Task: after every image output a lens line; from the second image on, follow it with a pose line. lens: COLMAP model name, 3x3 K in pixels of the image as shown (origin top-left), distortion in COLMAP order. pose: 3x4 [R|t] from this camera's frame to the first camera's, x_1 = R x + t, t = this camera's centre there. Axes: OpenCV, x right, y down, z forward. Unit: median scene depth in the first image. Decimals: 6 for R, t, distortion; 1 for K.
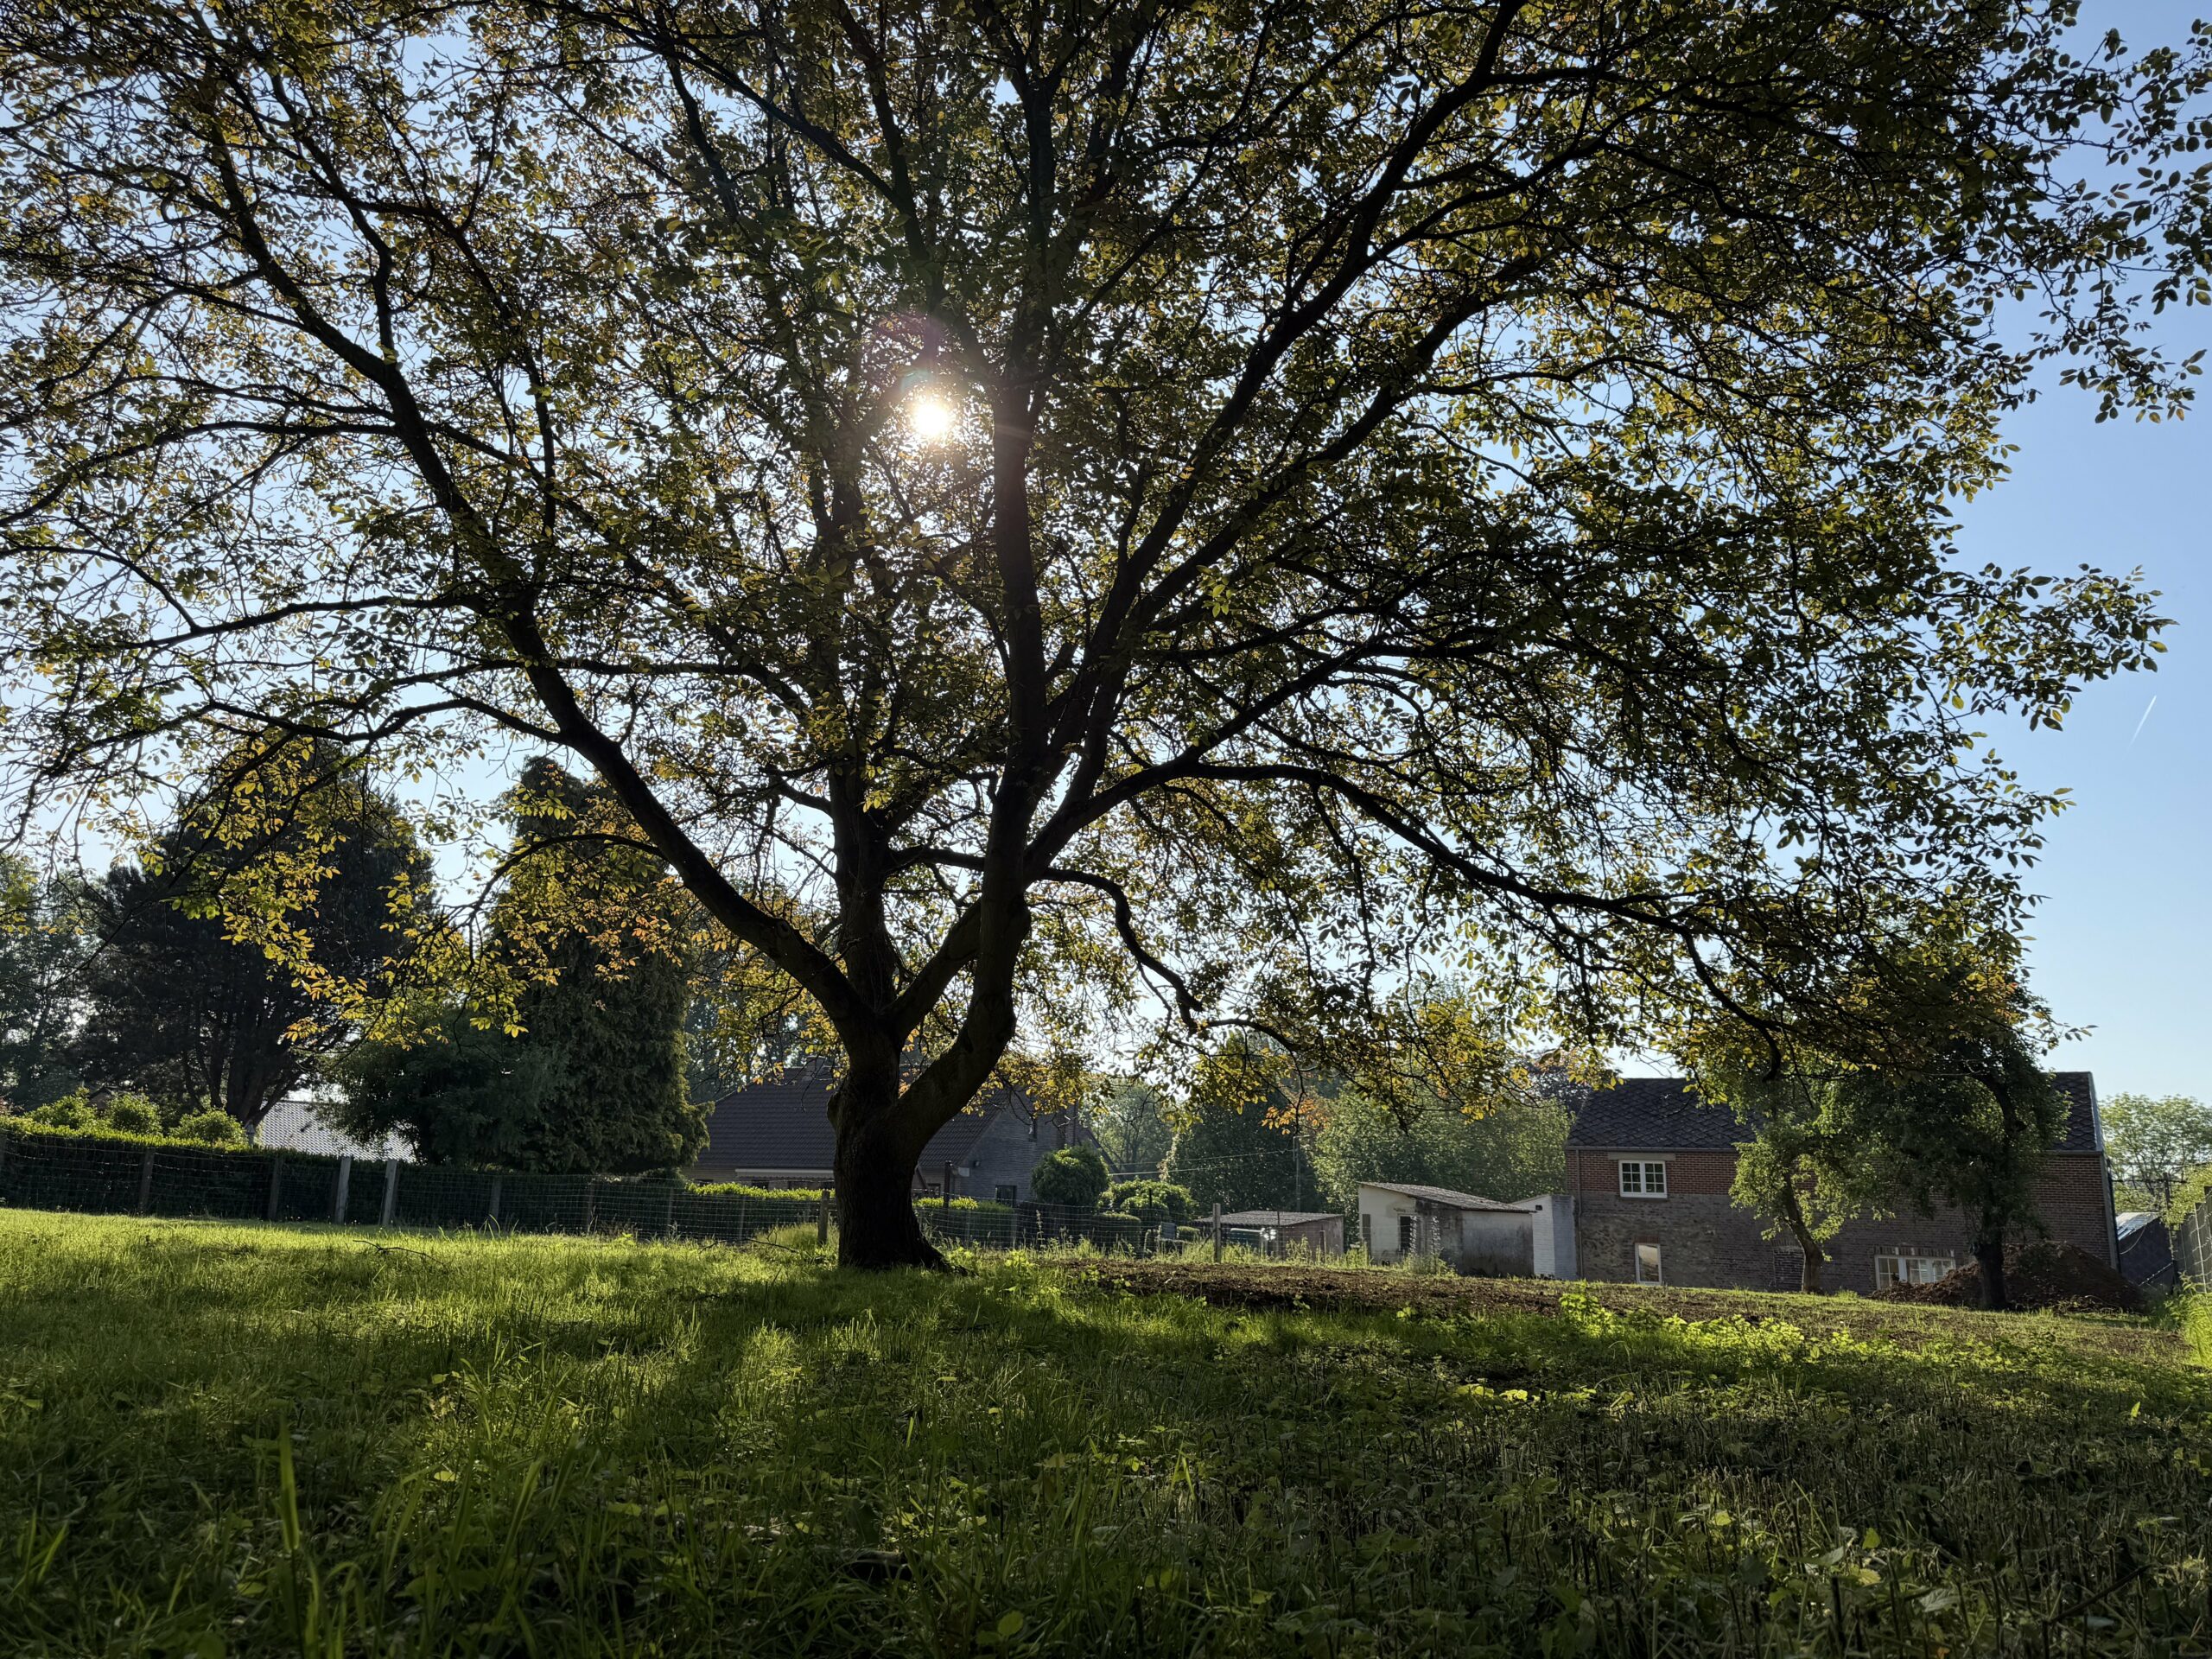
lens RADIAL K [[1514.9, 0, 1091.0], [0, 1514.9, 826.3], [0, 0, 1]] dist [0.028259, -0.036265]
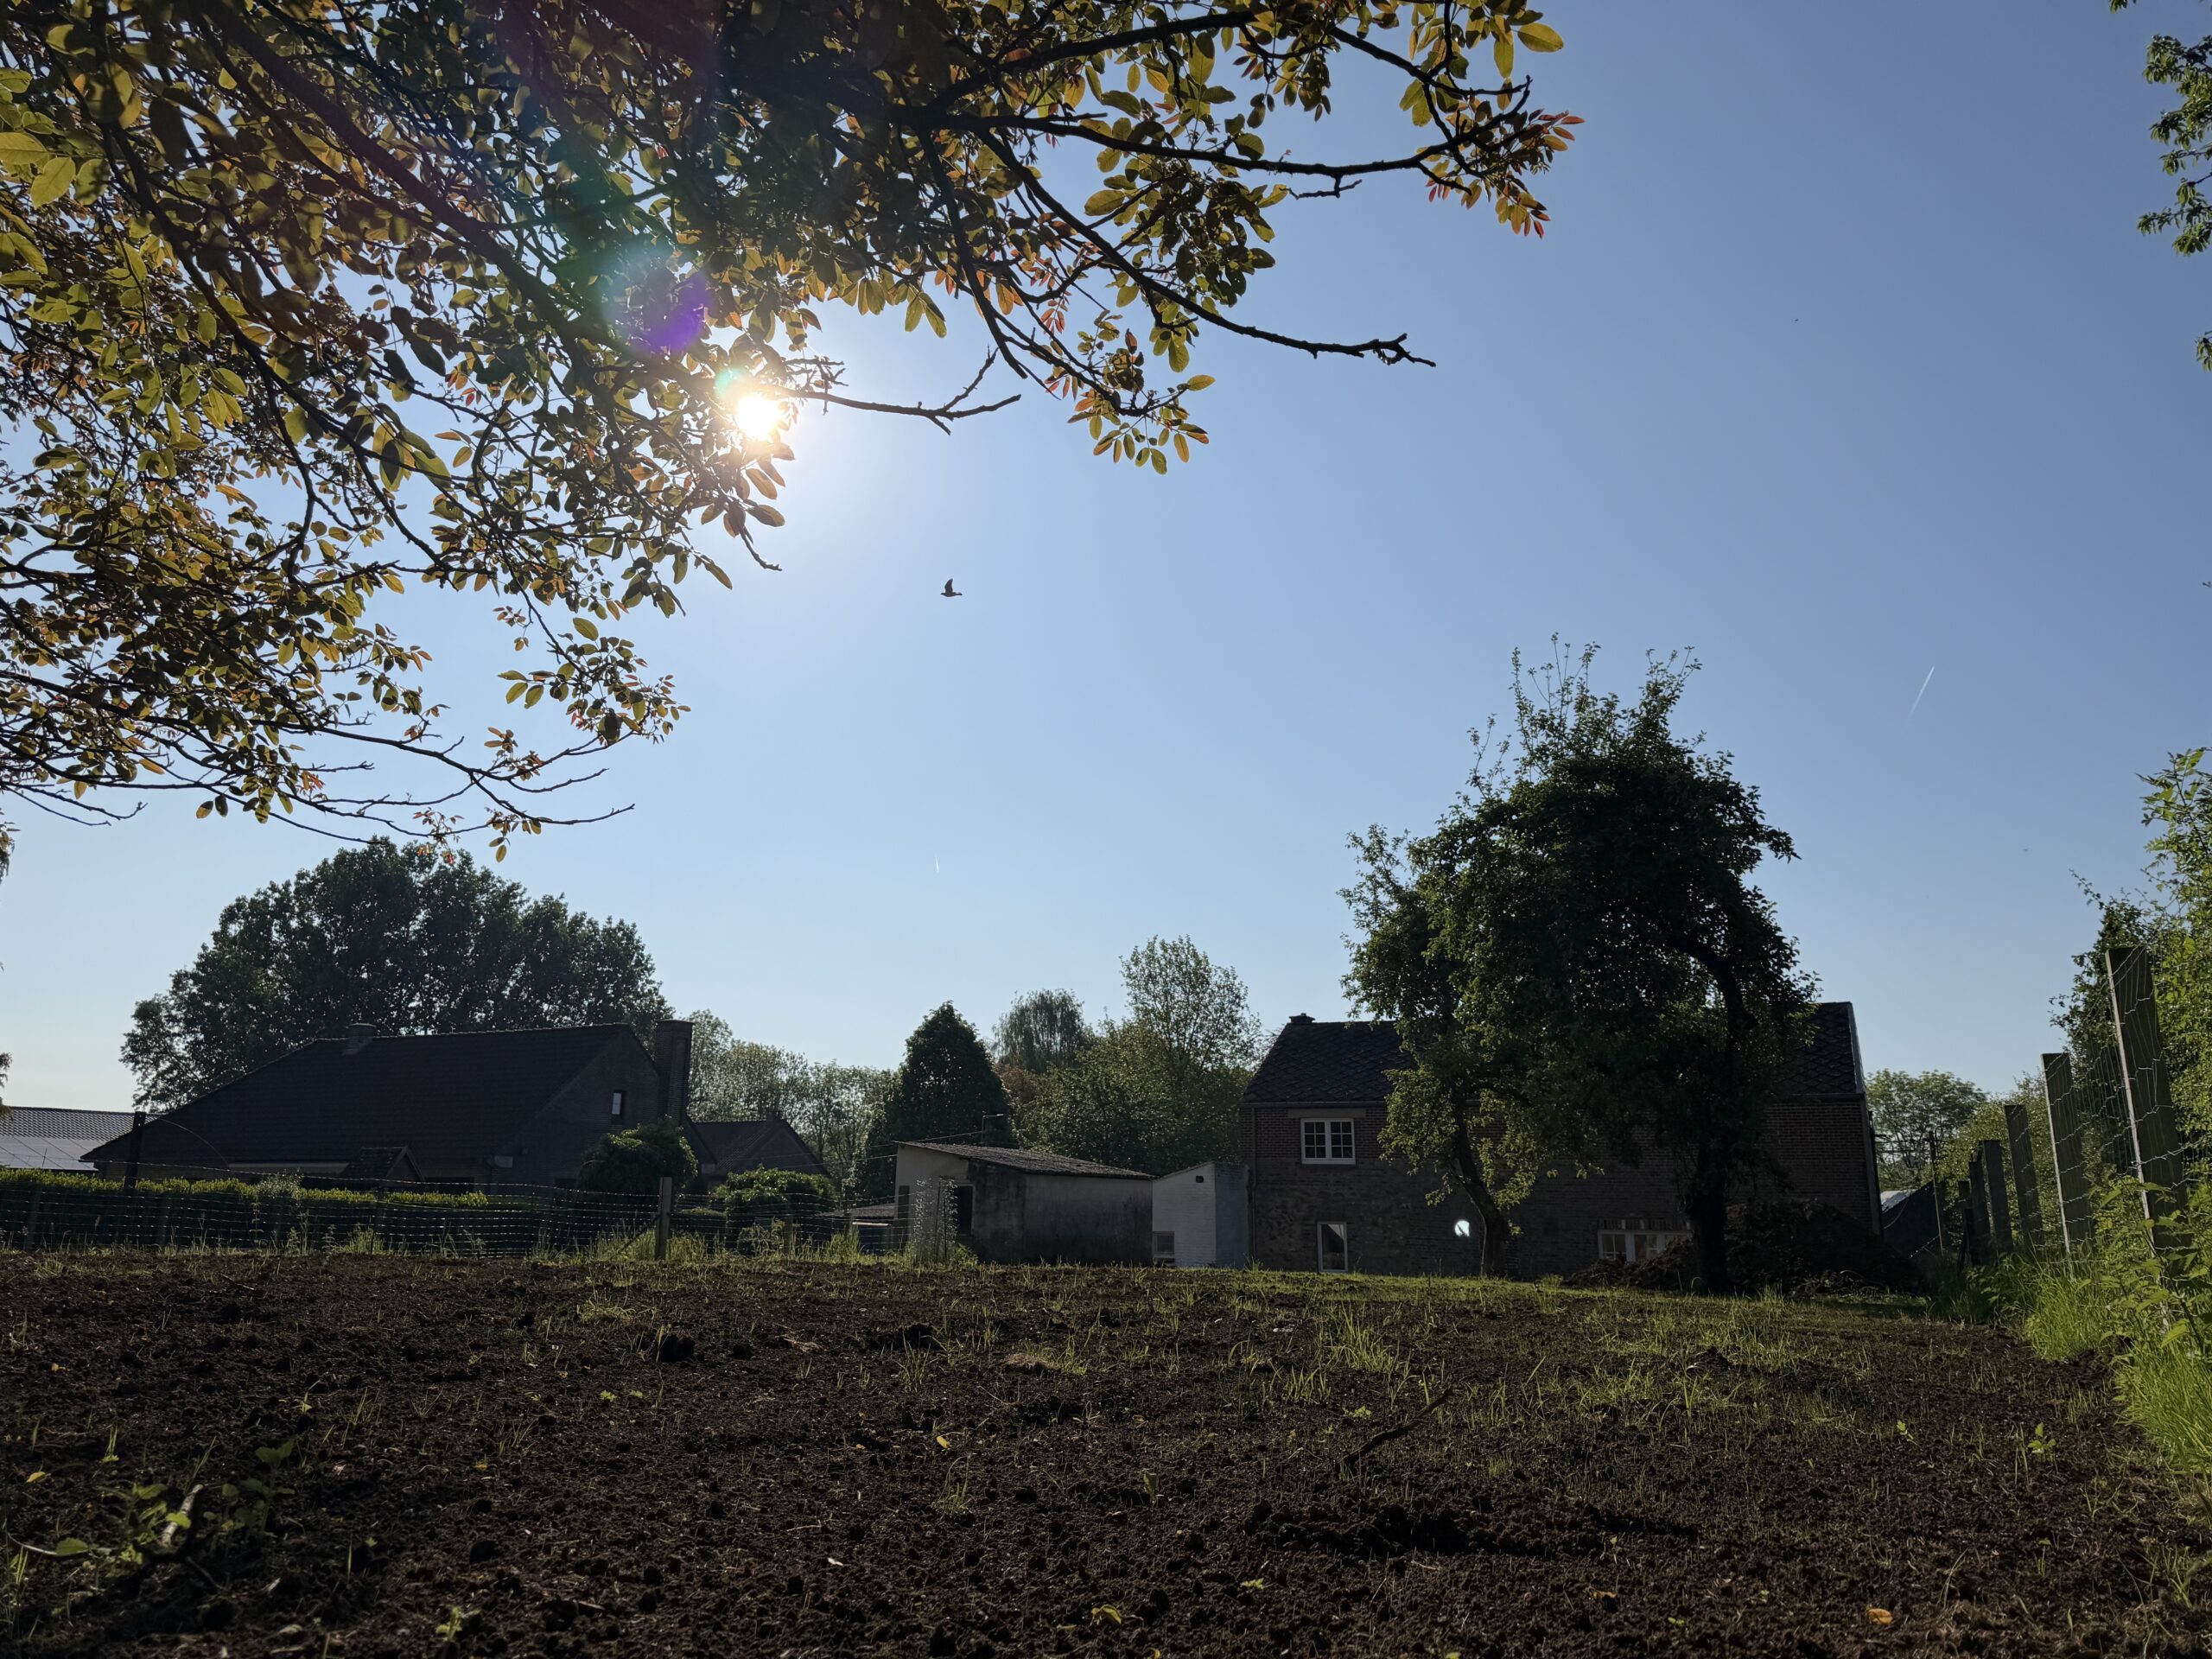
lens RADIAL K [[1504.8, 0, 1098.8], [0, 1504.8, 824.8], [0, 0, 1]] dist [0.082393, -0.131673]
pose [[0.992734, 0.008315, 0.120040, 0.161036], [-0.007653, 0.999953, -0.005973, 0.077651], [-0.120084, 0.005011, 0.992751, 0.242238]]
